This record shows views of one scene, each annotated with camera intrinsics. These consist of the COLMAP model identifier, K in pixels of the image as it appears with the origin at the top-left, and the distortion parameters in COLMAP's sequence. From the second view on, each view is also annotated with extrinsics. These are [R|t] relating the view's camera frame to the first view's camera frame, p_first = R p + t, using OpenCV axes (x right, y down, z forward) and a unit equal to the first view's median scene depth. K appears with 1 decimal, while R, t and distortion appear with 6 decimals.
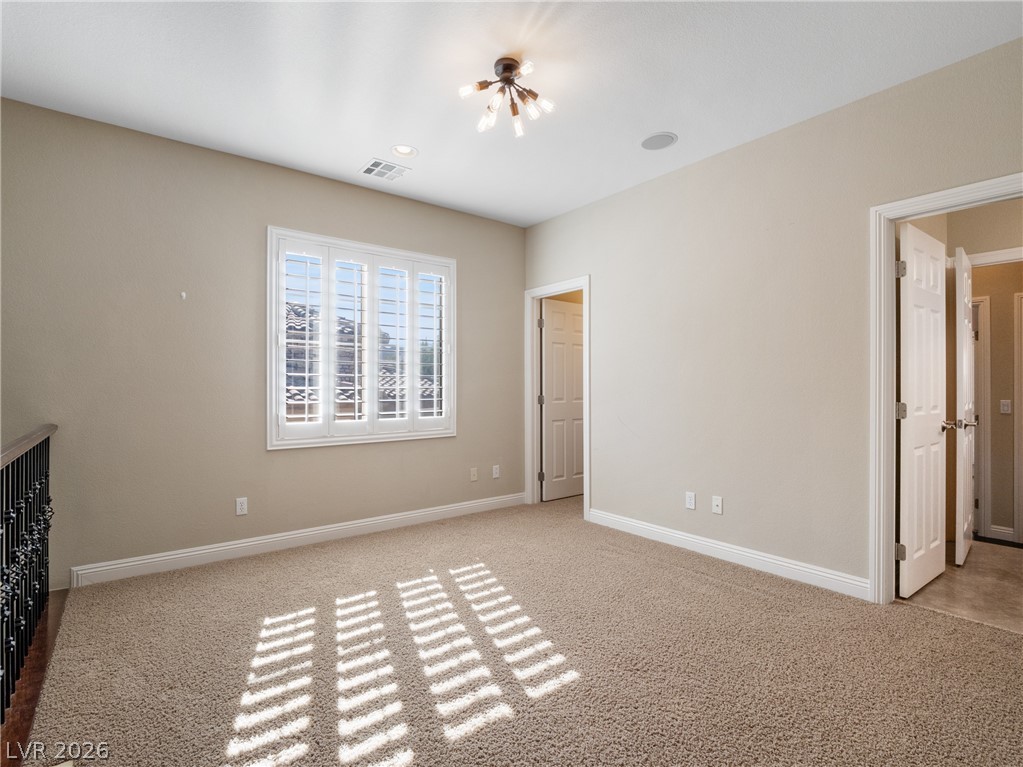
lens RADIAL K [[500.4, 0, 511.5], [0, 500.4, 383.5], [0, 0, 1]] dist [-0.002218, -0.000912]
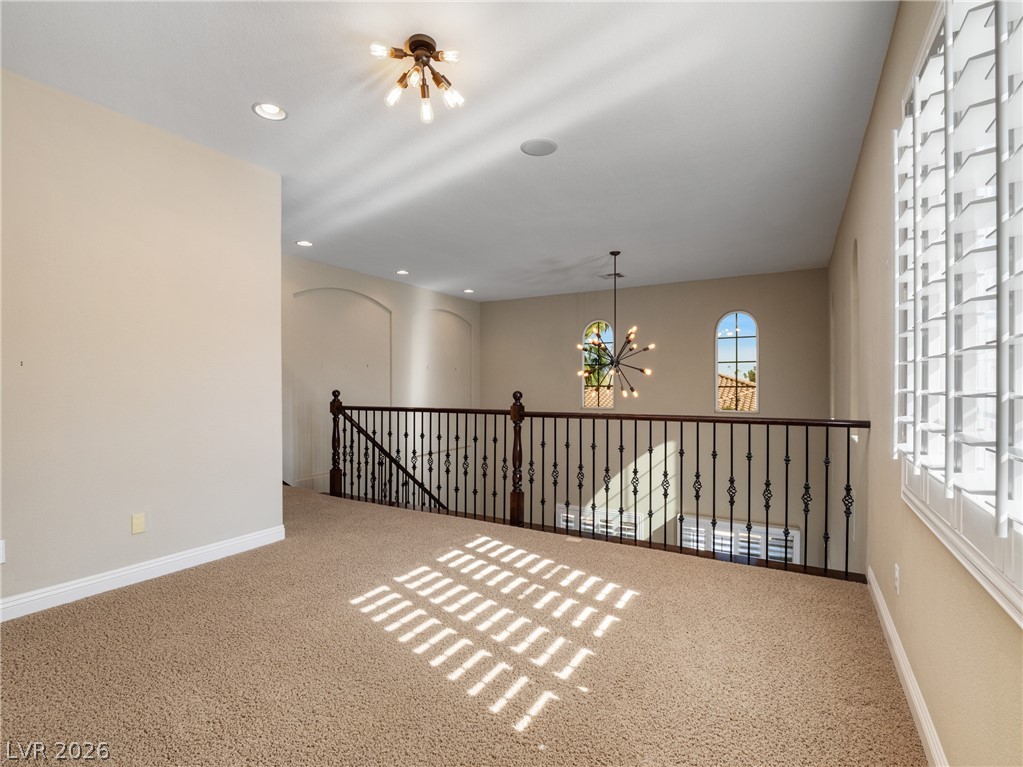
lens RADIAL K [[500.4, 0, 511.5], [0, 500.4, 383.5], [0, 0, 1]] dist [-0.002218, -0.000912]
pose [[-0.928669, 0.001673, -0.370905, 0.206410], [0.002935, 0.999992, -0.002839, 0.005181], [0.370897, -0.003726, -0.928666, 2.162242]]
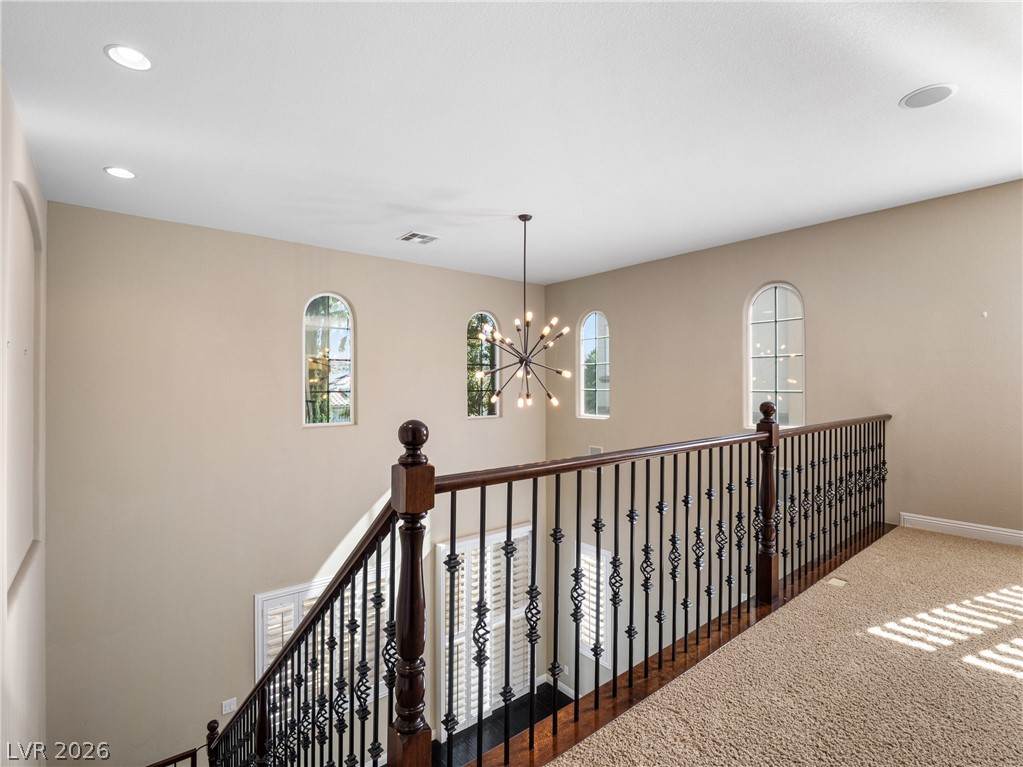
lens RADIAL K [[500.4, 0, 511.5], [0, 500.4, 383.5], [0, 0, 1]] dist [-0.002218, -0.000912]
pose [[0.043562, -0.007161, -0.999025, 0.719297], [0.003411, 0.999970, -0.007019, -0.007897], [0.999045, -0.003102, 0.043585, -0.278511]]
